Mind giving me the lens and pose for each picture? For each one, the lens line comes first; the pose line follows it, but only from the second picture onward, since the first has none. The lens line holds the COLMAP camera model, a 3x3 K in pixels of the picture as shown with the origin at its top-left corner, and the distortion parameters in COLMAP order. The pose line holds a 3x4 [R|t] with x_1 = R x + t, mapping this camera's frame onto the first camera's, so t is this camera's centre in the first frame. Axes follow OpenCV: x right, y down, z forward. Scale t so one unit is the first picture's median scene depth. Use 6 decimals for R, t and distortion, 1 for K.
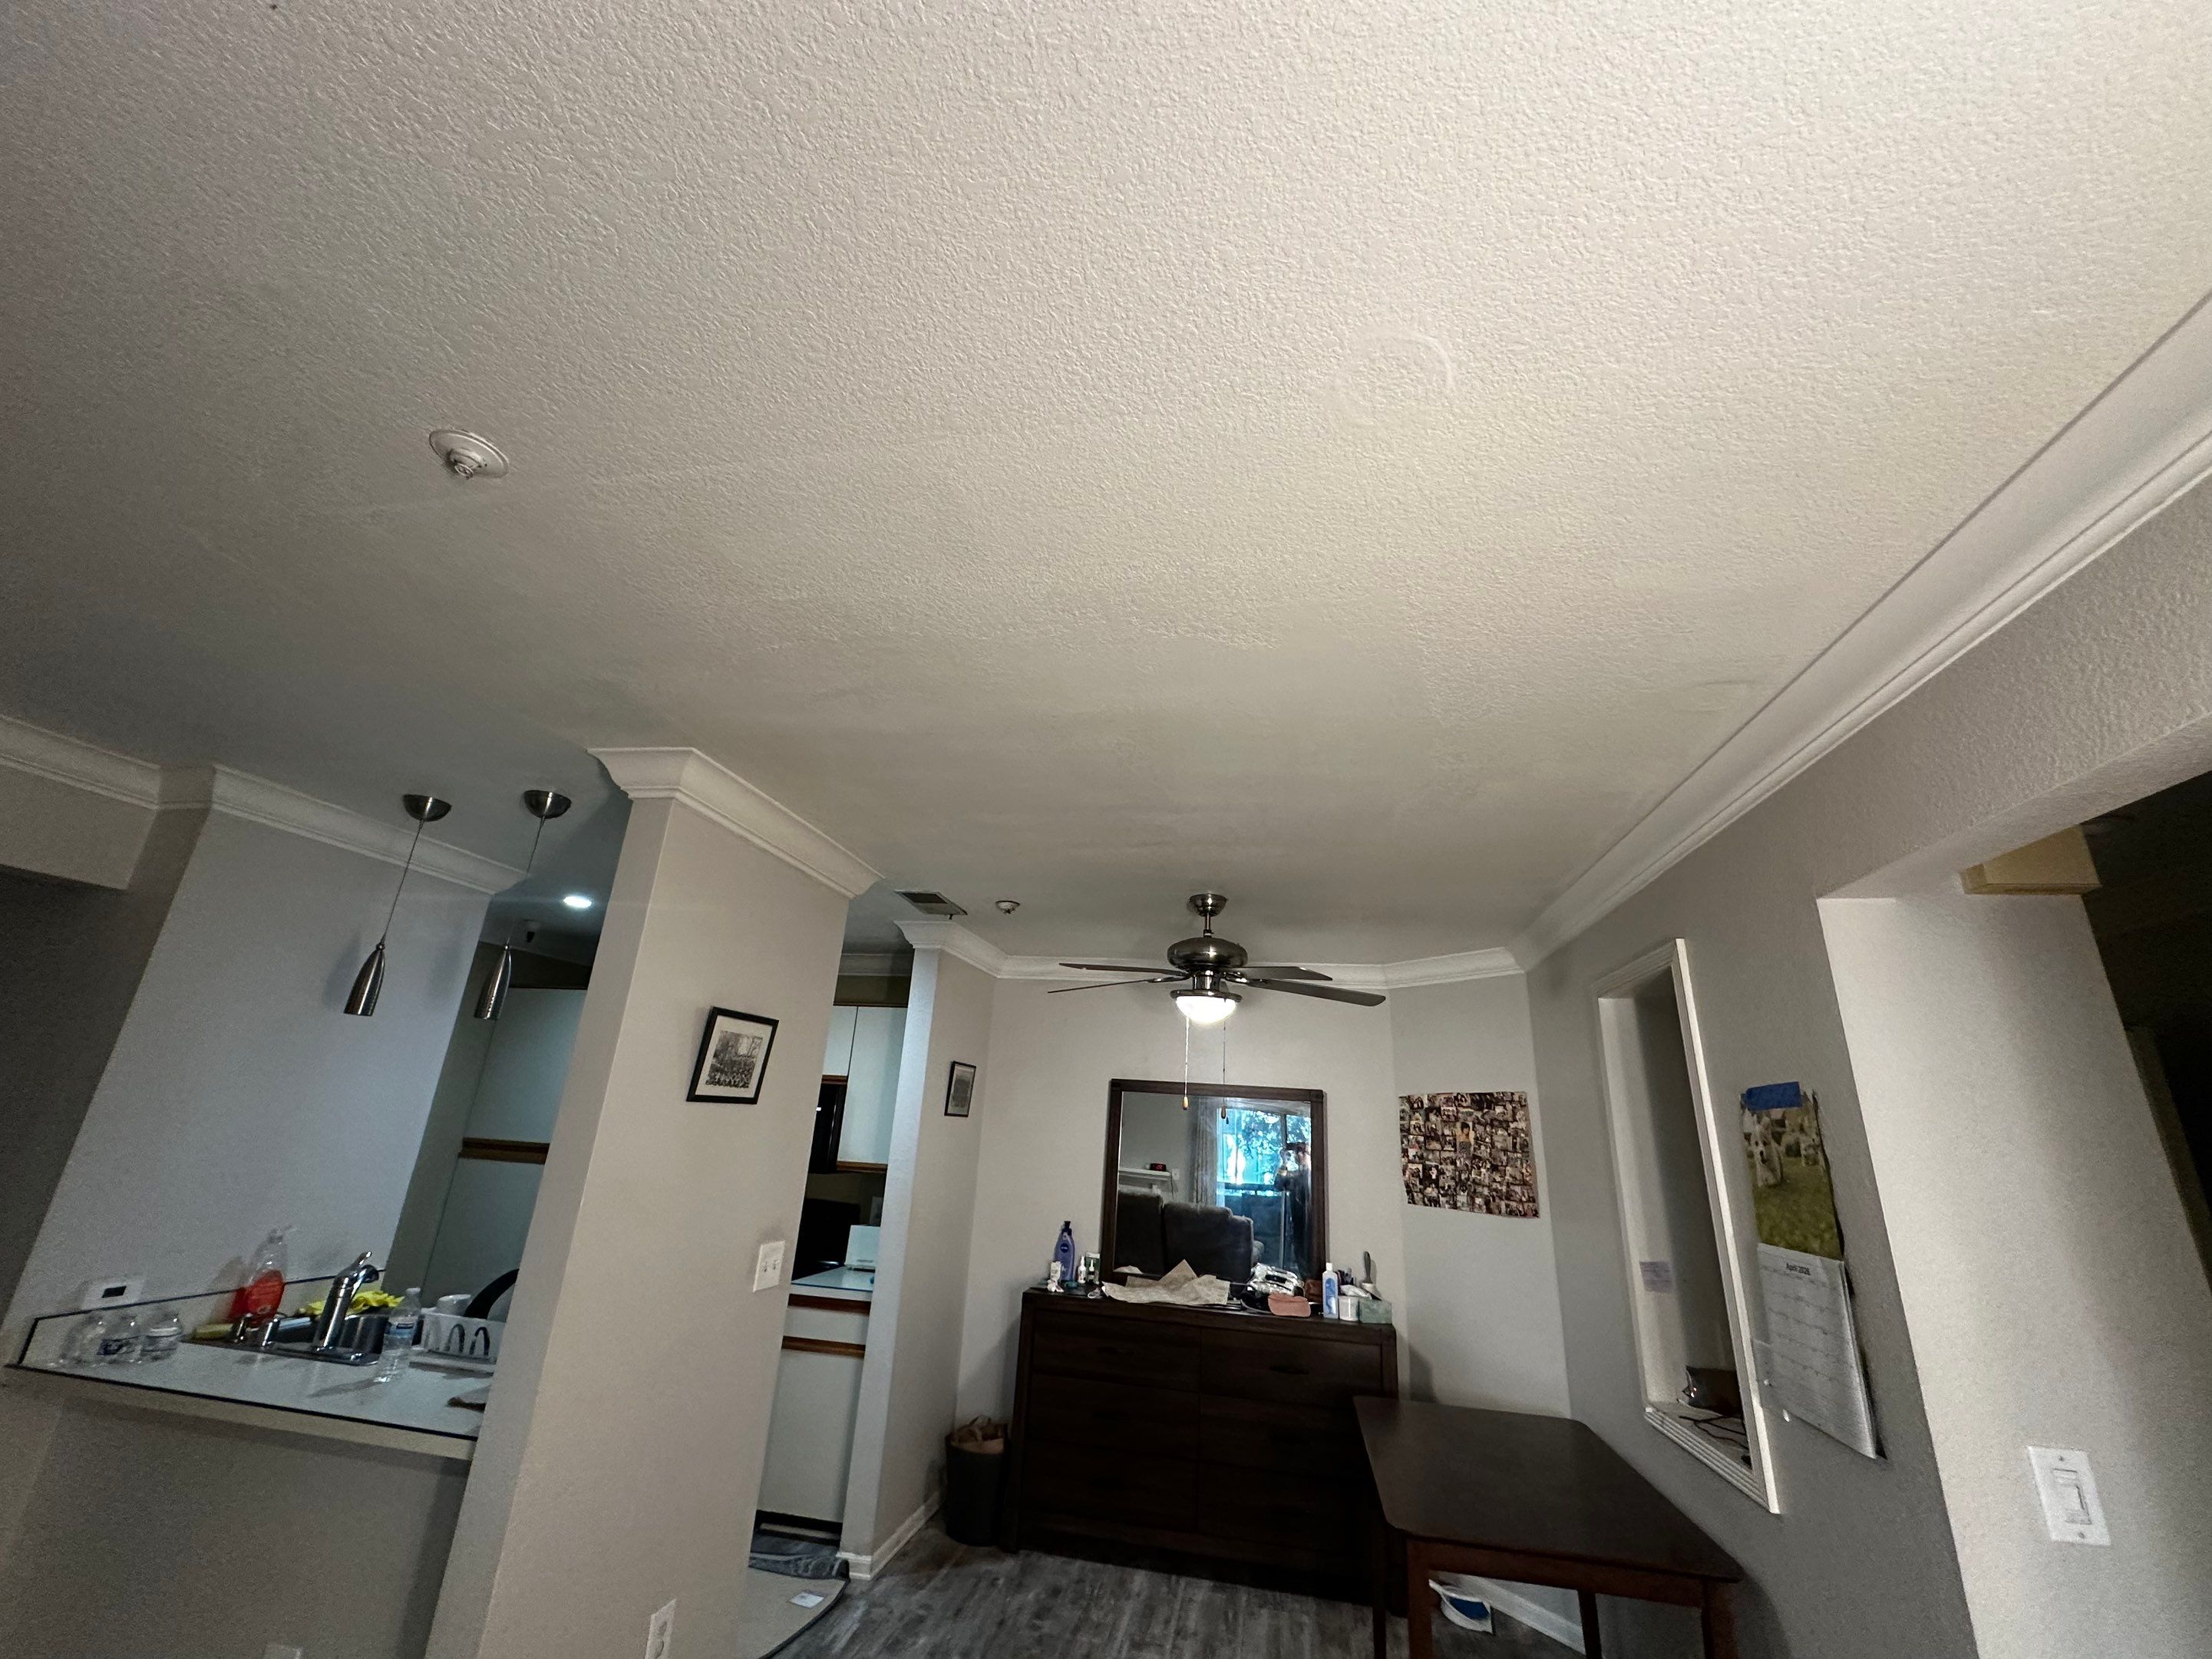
lens RADIAL K [[877.4, 0, 1102.2], [0, 877.4, 828.8], [0, 0, 1]] dist [-0.002347, 0.000241]
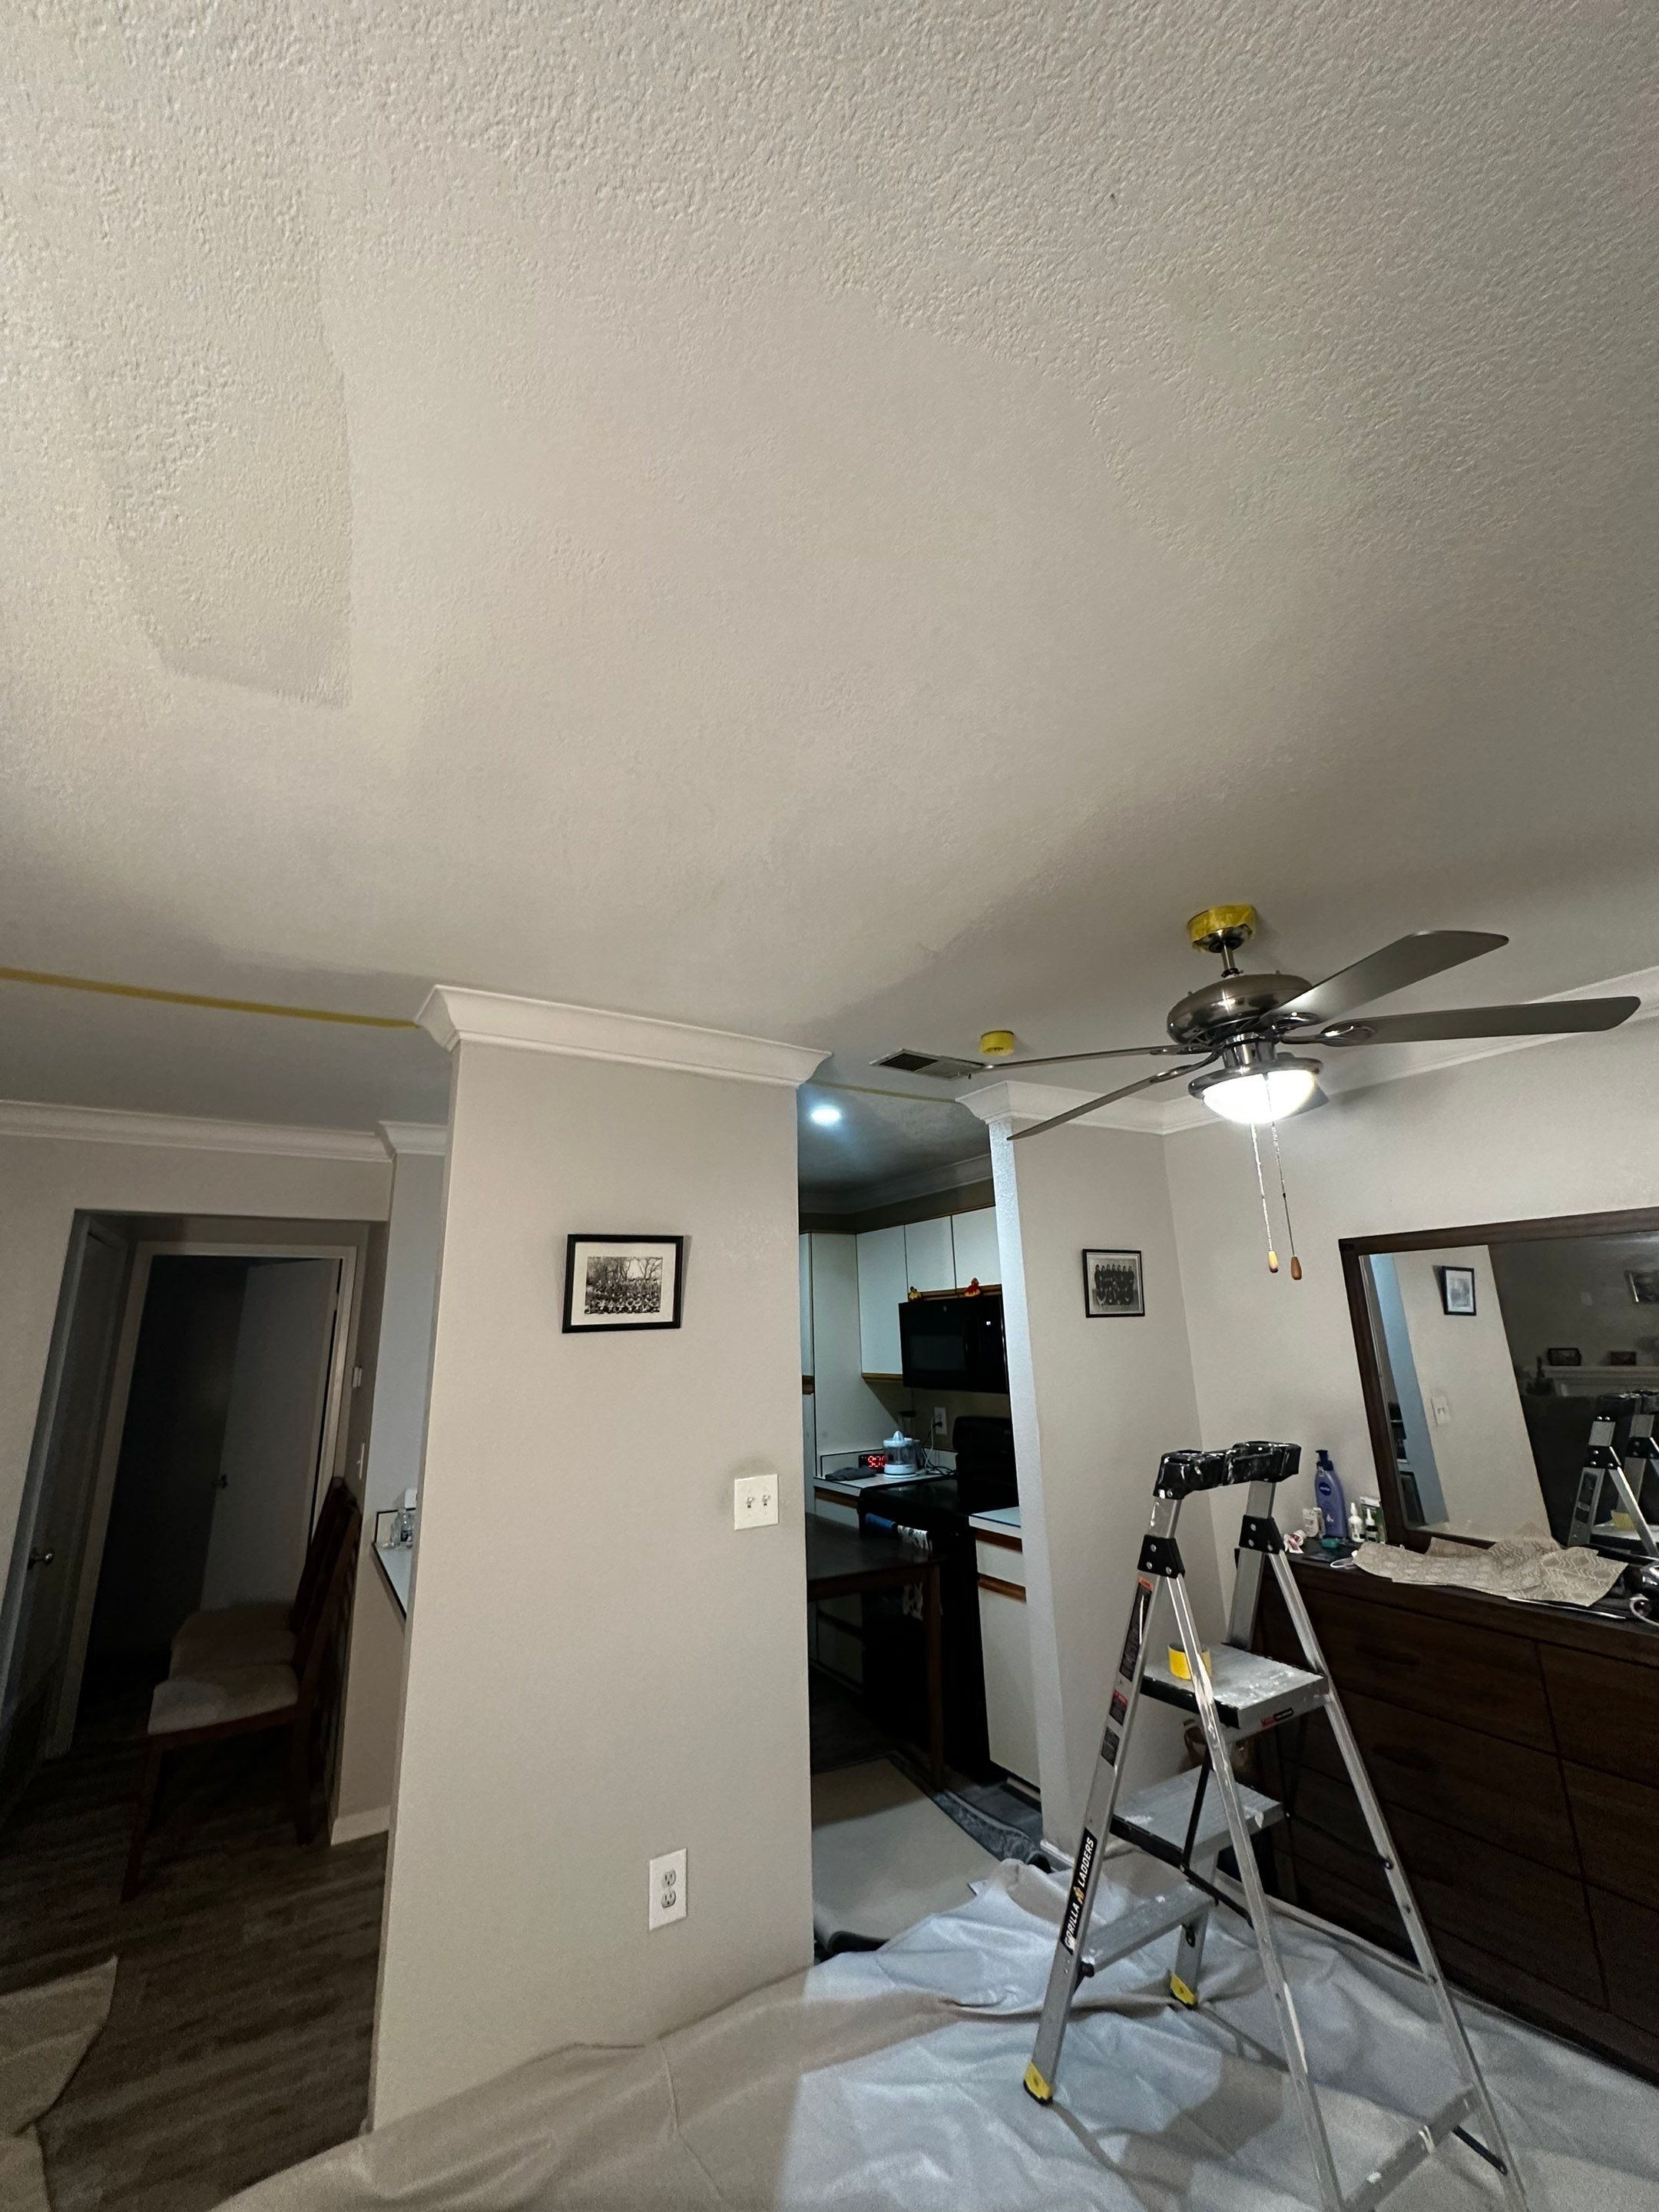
lens RADIAL K [[877.5, 0, 832.7], [0, 877.5, 1105.6], [0, 0, 1]] dist [-0.002347, 0.000241]
pose [[0.670186, -0.259551, -0.695330, 0.336637], [0.301912, 0.951181, -0.064060, 0.164168], [0.678011, -0.166996, 0.715830, 0.404046]]
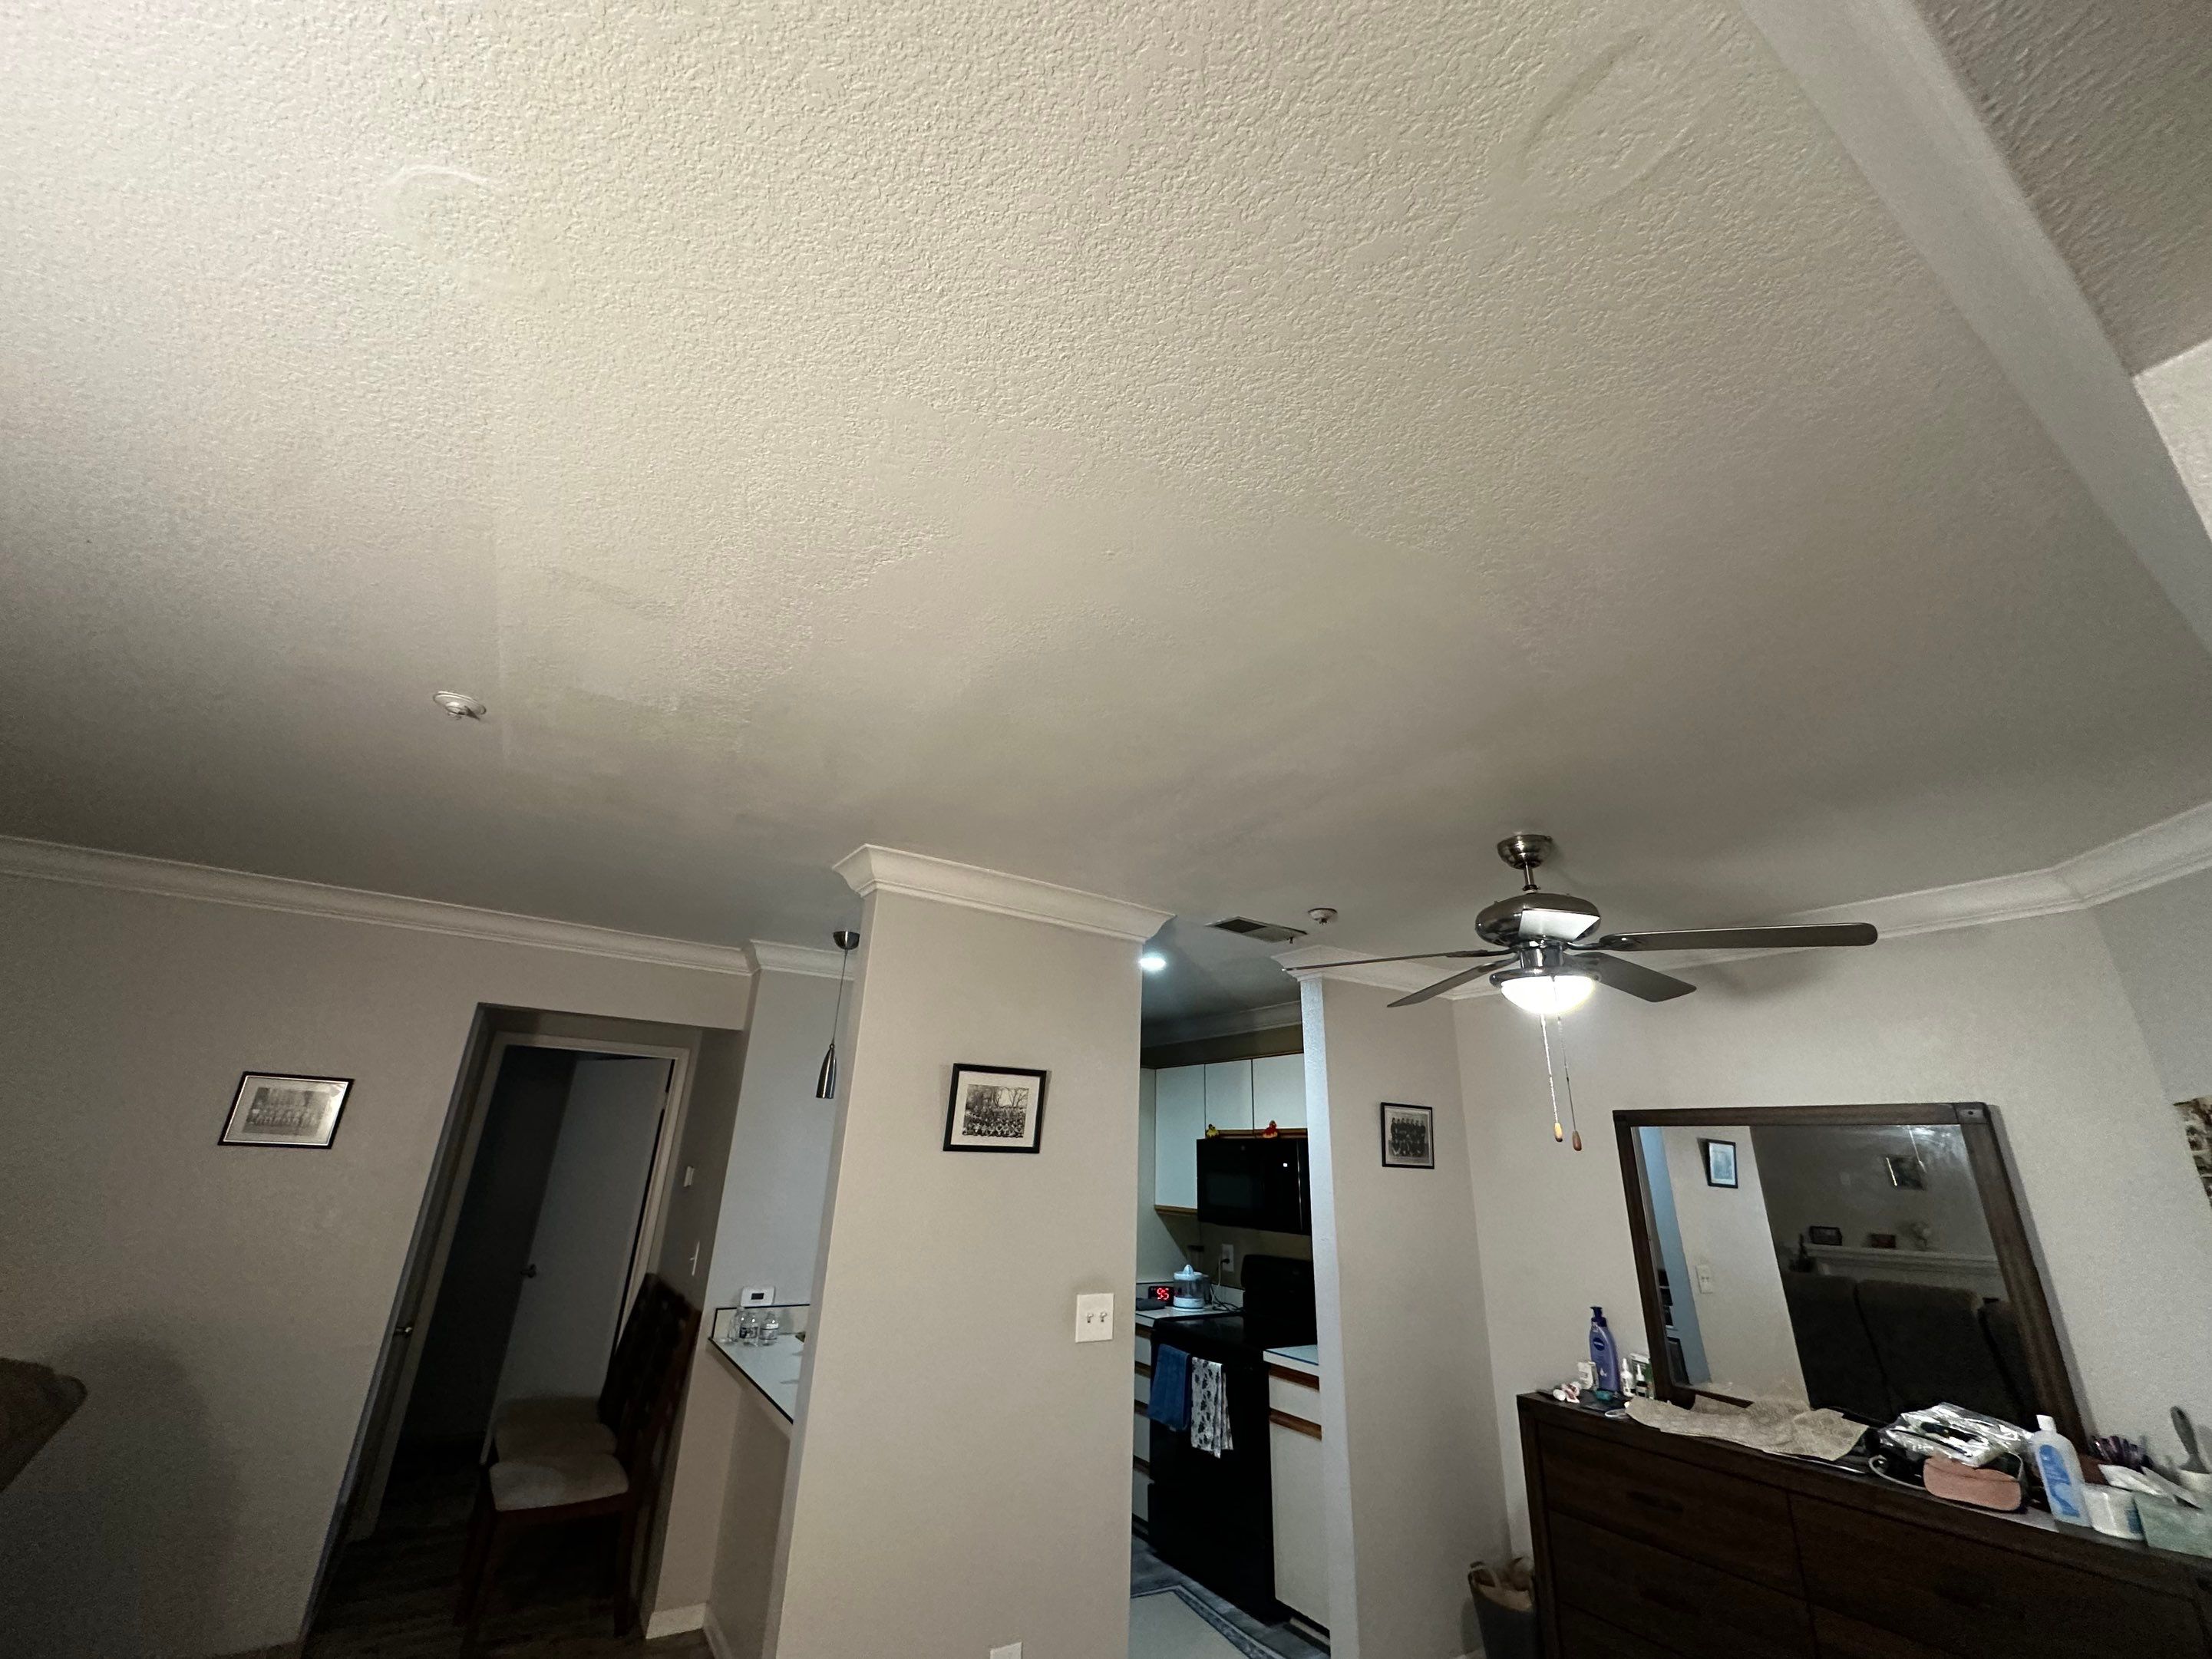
lens RADIAL K [[877.4, 0, 1104.7], [0, 877.4, 828.3], [0, 0, 1]] dist [-0.002347, 0.000241]
pose [[0.692742, -0.286111, -0.662004, 0.380068], [0.236154, 0.957323, -0.166627, 0.111783], [0.681425, -0.040906, 0.730744, 0.251260]]
